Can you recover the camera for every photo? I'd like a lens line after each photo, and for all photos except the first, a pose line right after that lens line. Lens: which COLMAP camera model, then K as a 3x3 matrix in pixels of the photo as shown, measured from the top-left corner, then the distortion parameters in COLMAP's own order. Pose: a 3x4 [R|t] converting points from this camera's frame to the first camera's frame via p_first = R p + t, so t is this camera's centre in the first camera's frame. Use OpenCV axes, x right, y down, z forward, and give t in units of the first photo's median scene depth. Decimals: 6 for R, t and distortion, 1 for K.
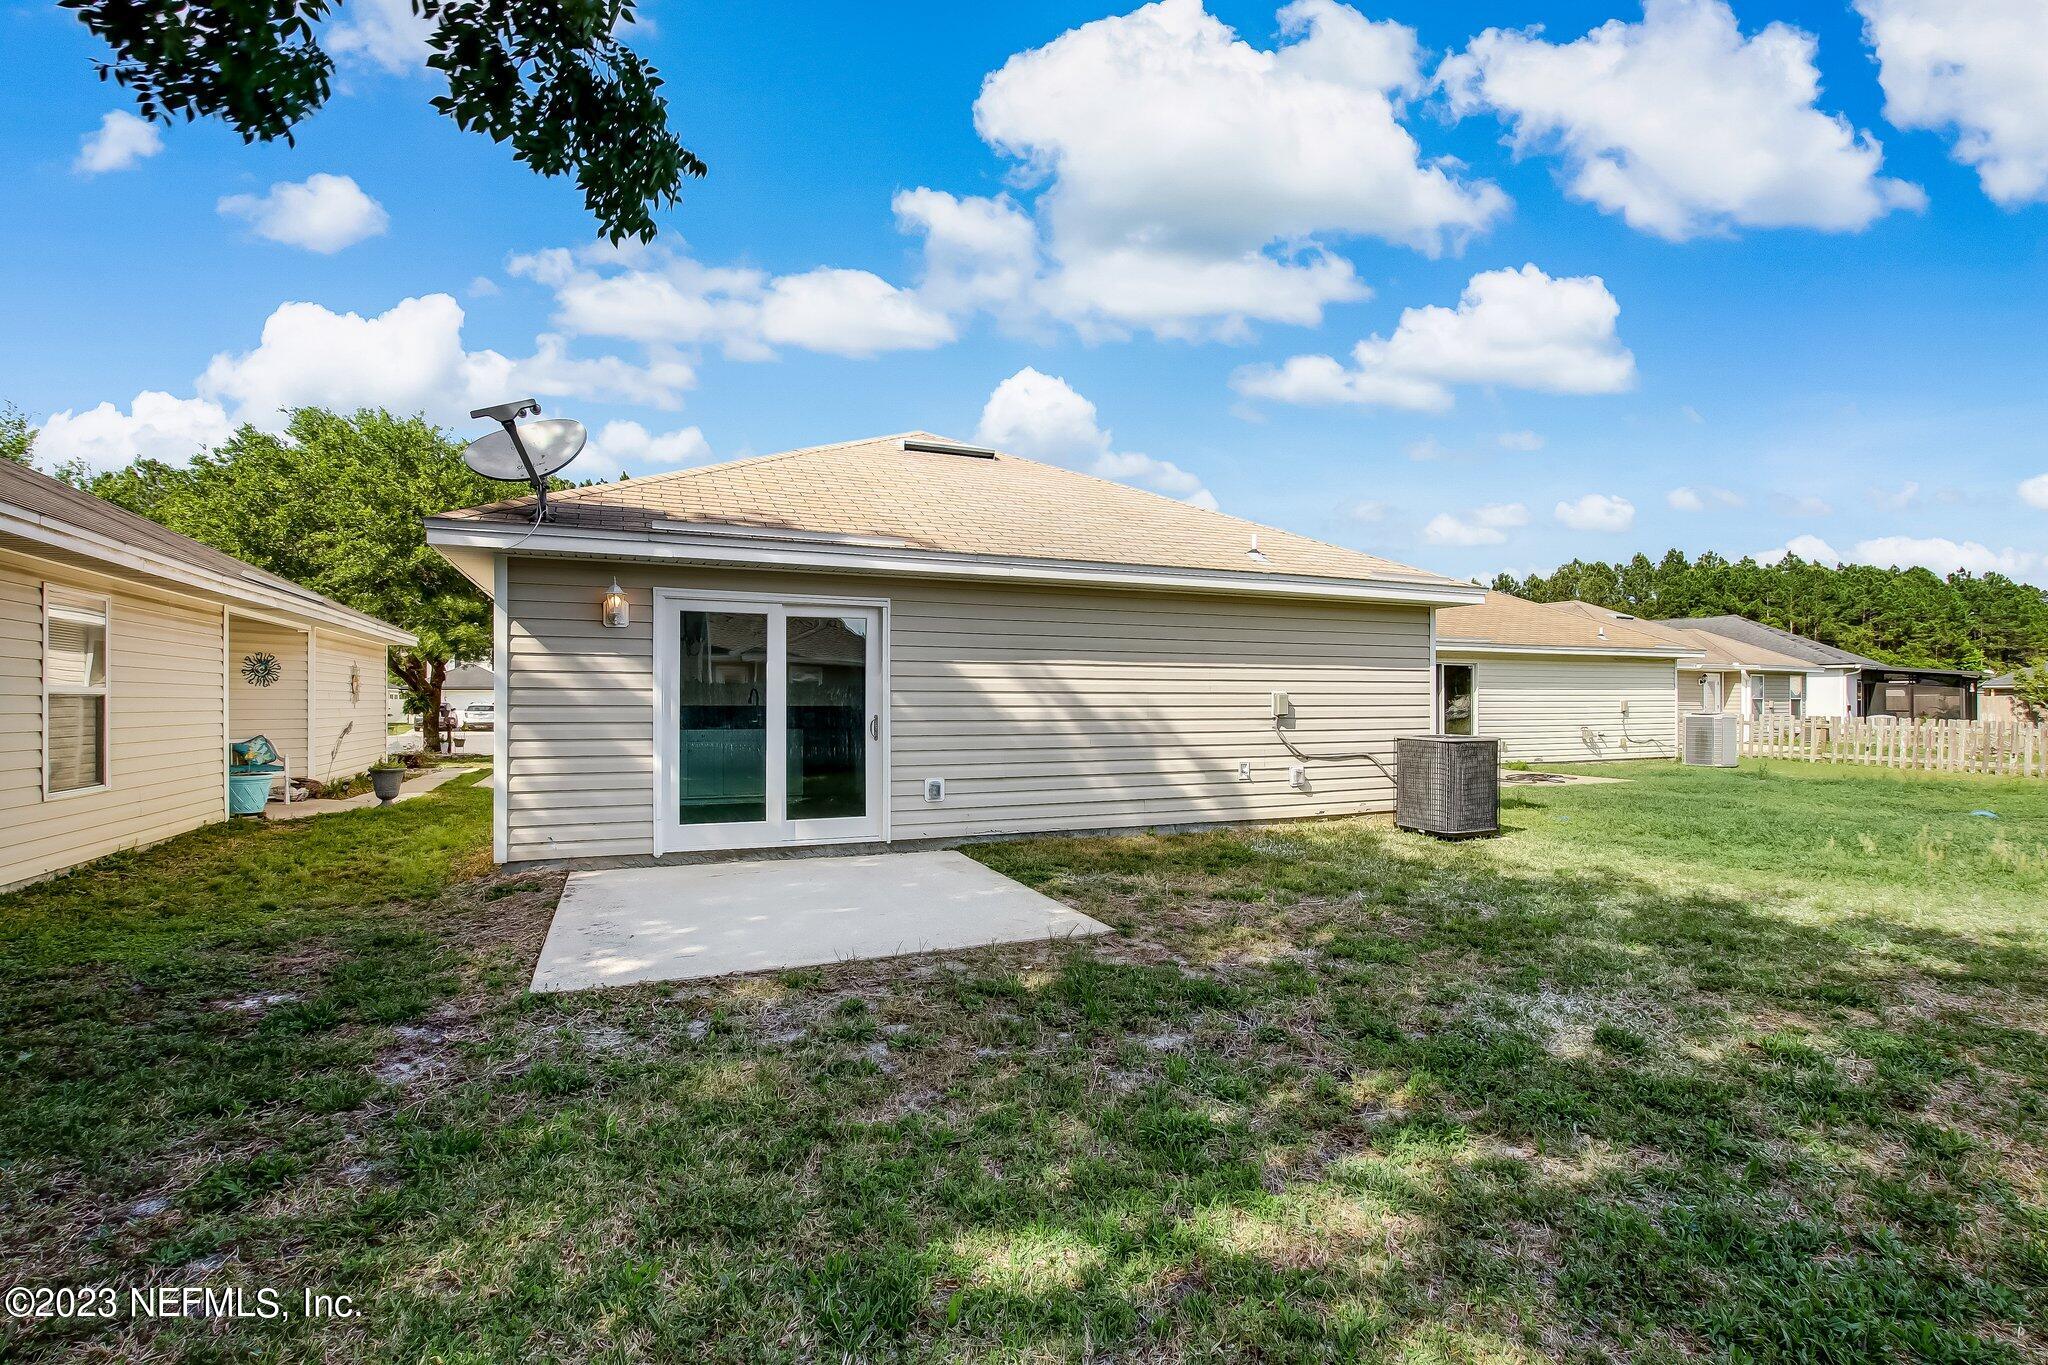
lens RADIAL K [[930.4, 0, 1024.0], [0, 930.4, 682.5], [0, 0, 1]] dist [-0.010623, 0.000759]
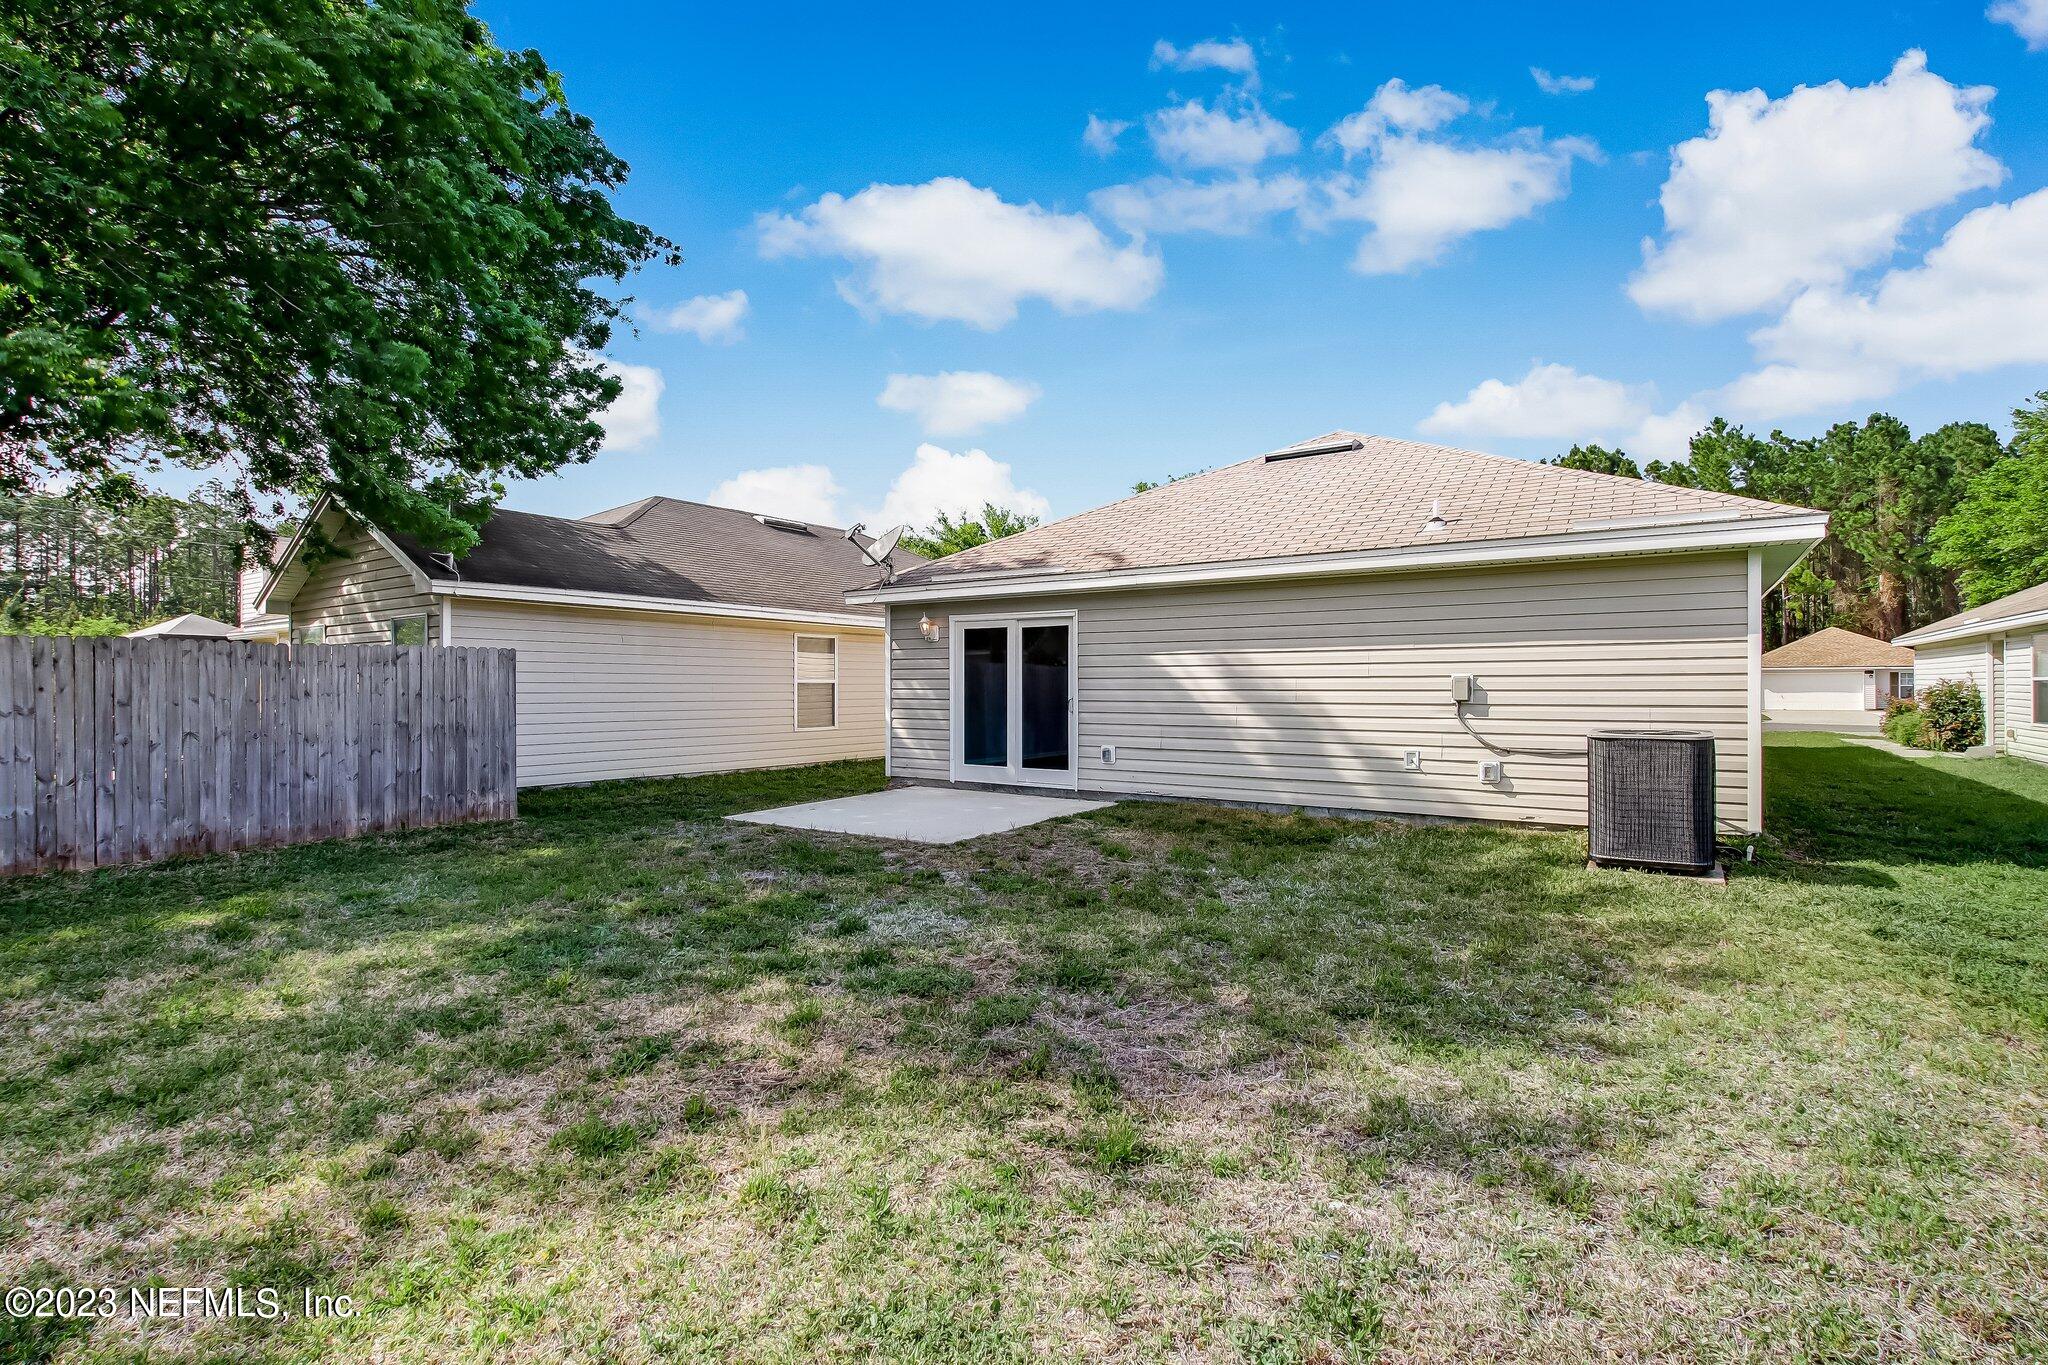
lens RADIAL K [[953.1, 0, 1033.4], [0, 953.1, 661.8], [0, 0, 1]] dist [-0.010908, 0.000866]
pose [[0.547445, -0.024114, -0.836494, 0.947361], [0.015491, 0.999705, -0.018681, 0.010134], [0.836698, -0.002731, 0.547657, 0.189662]]
